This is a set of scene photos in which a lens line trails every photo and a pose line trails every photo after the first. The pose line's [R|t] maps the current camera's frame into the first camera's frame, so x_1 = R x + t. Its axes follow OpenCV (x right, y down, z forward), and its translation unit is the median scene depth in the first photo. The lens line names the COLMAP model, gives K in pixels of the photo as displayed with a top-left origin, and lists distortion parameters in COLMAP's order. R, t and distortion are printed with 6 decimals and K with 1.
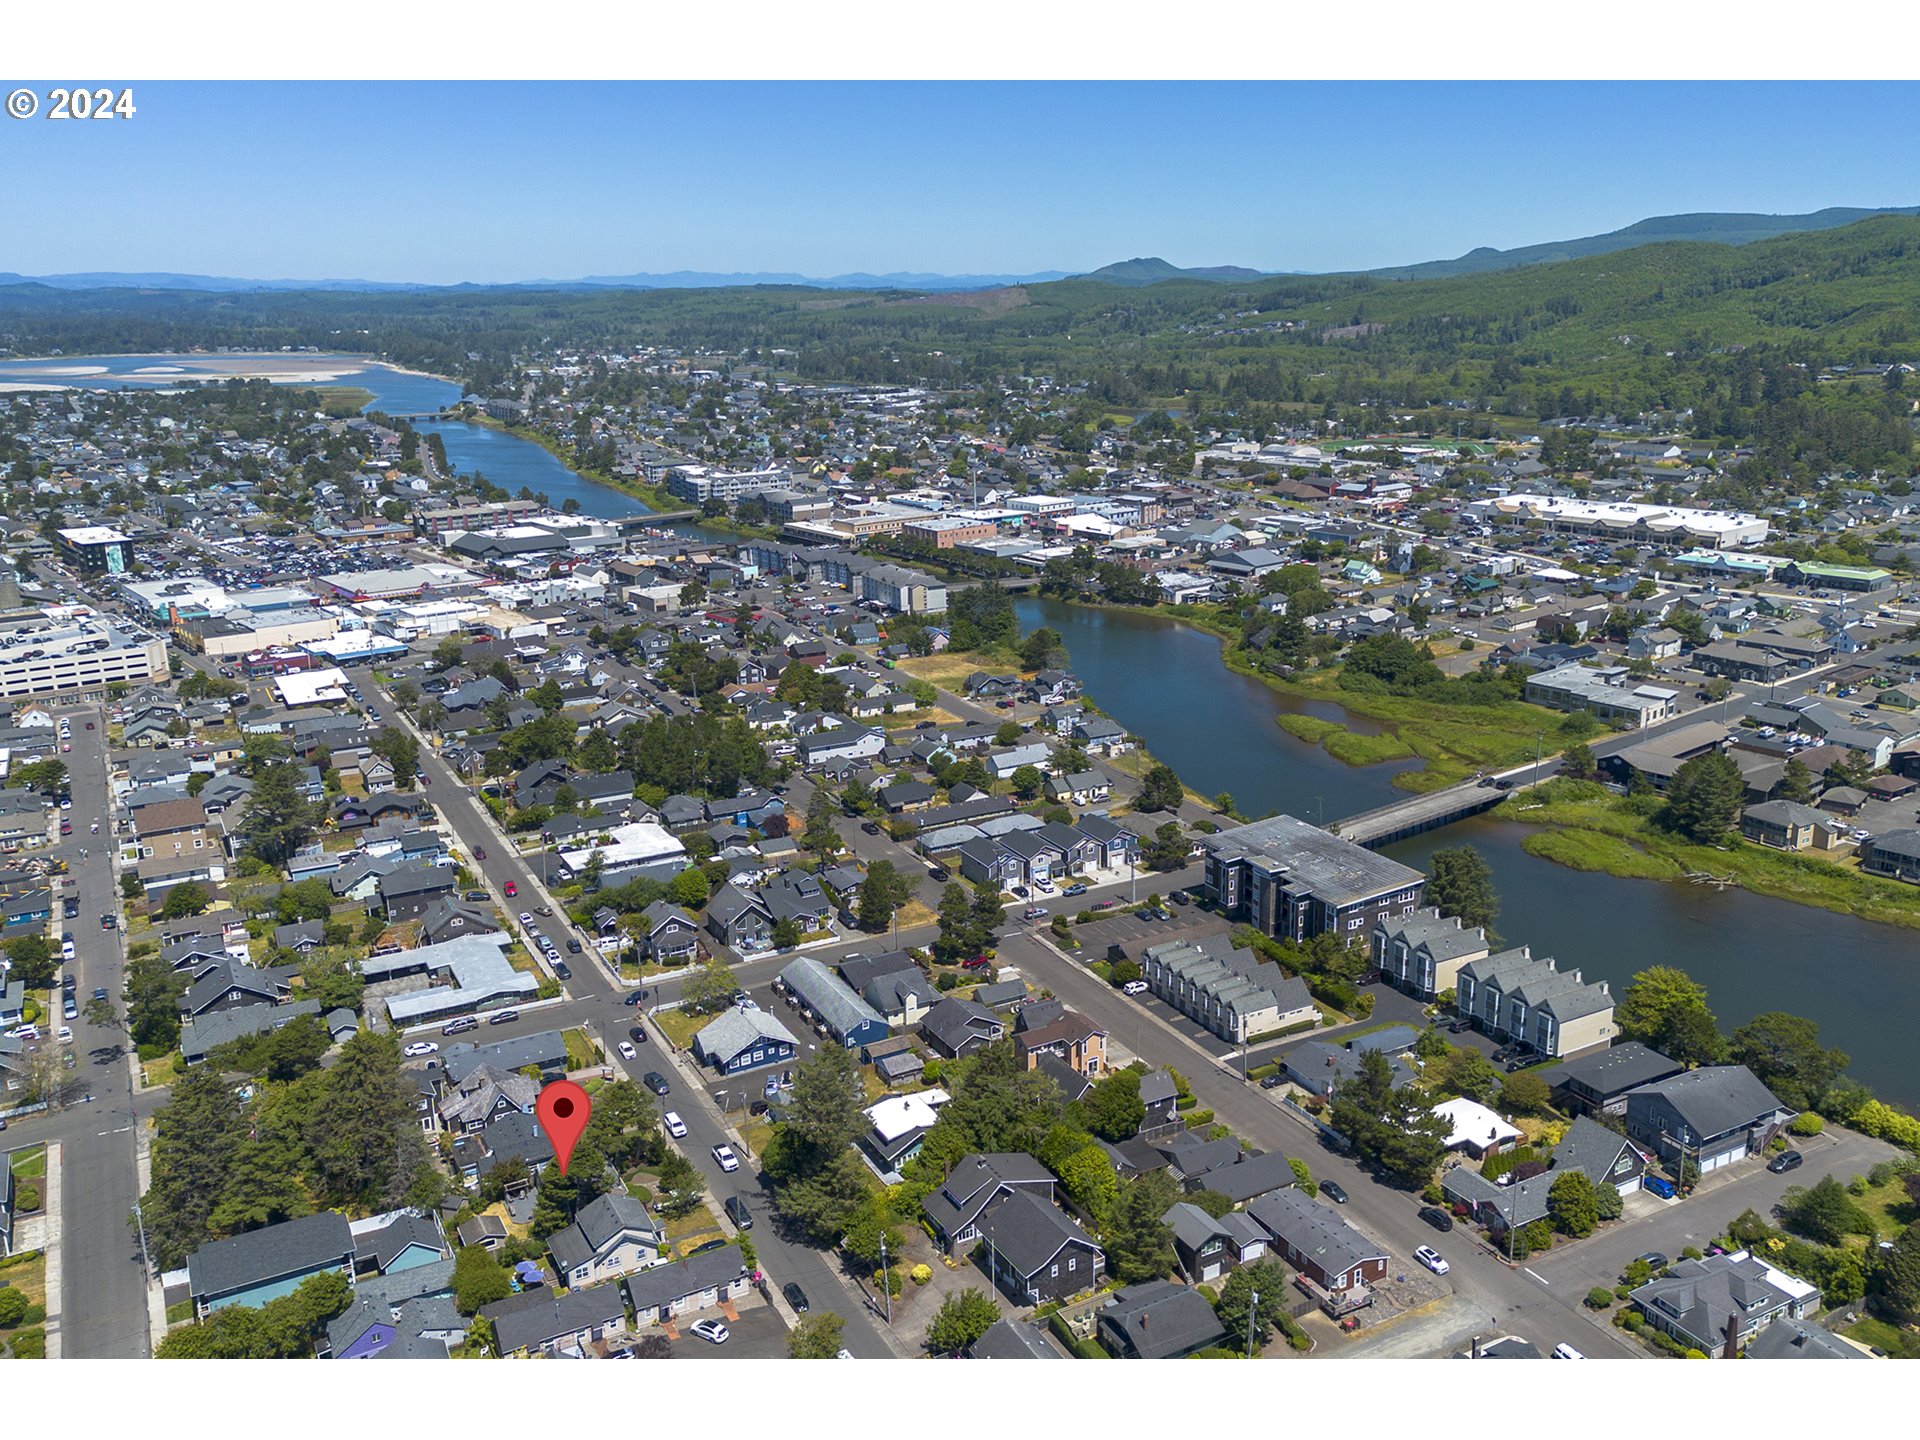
lens RADIAL K [[1608.9, 0, 960.0], [0, 1608.9, 720.0], [0, 0, 1]] dist [-0.007248, -0.013336]
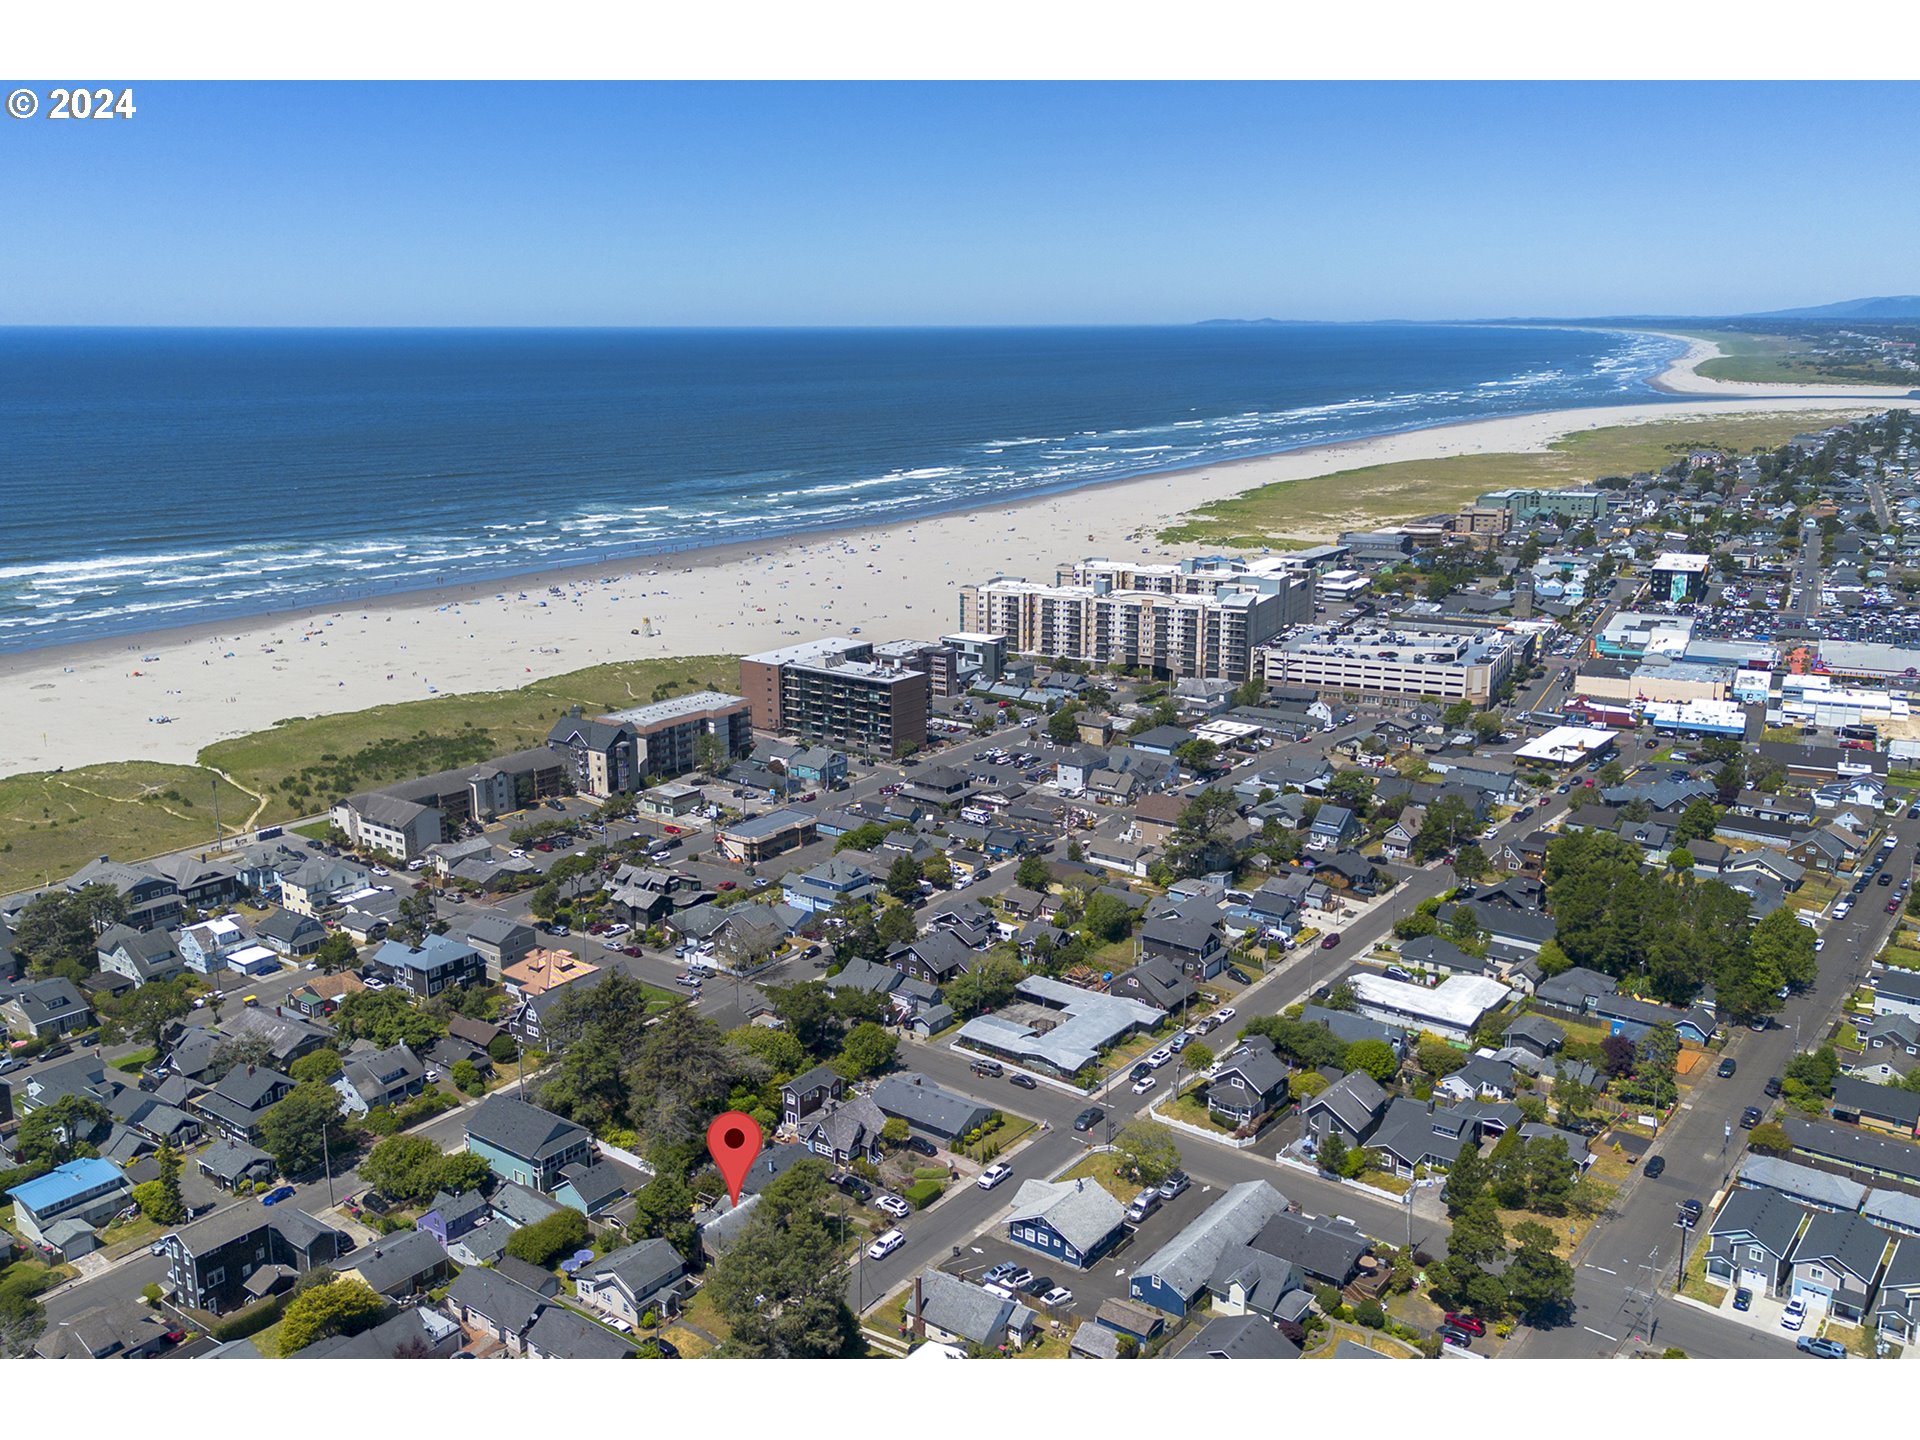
lens RADIAL K [[1608.9, 0, 960.0], [0, 1608.9, 720.0], [0, 0, 1]] dist [-0.007248, -0.013336]
pose [[0.359014, 0.214785, -0.908282, 0.417078], [-0.227404, 0.963963, 0.138067, -0.113921], [0.905205, 0.156979, 0.394919, 0.457725]]
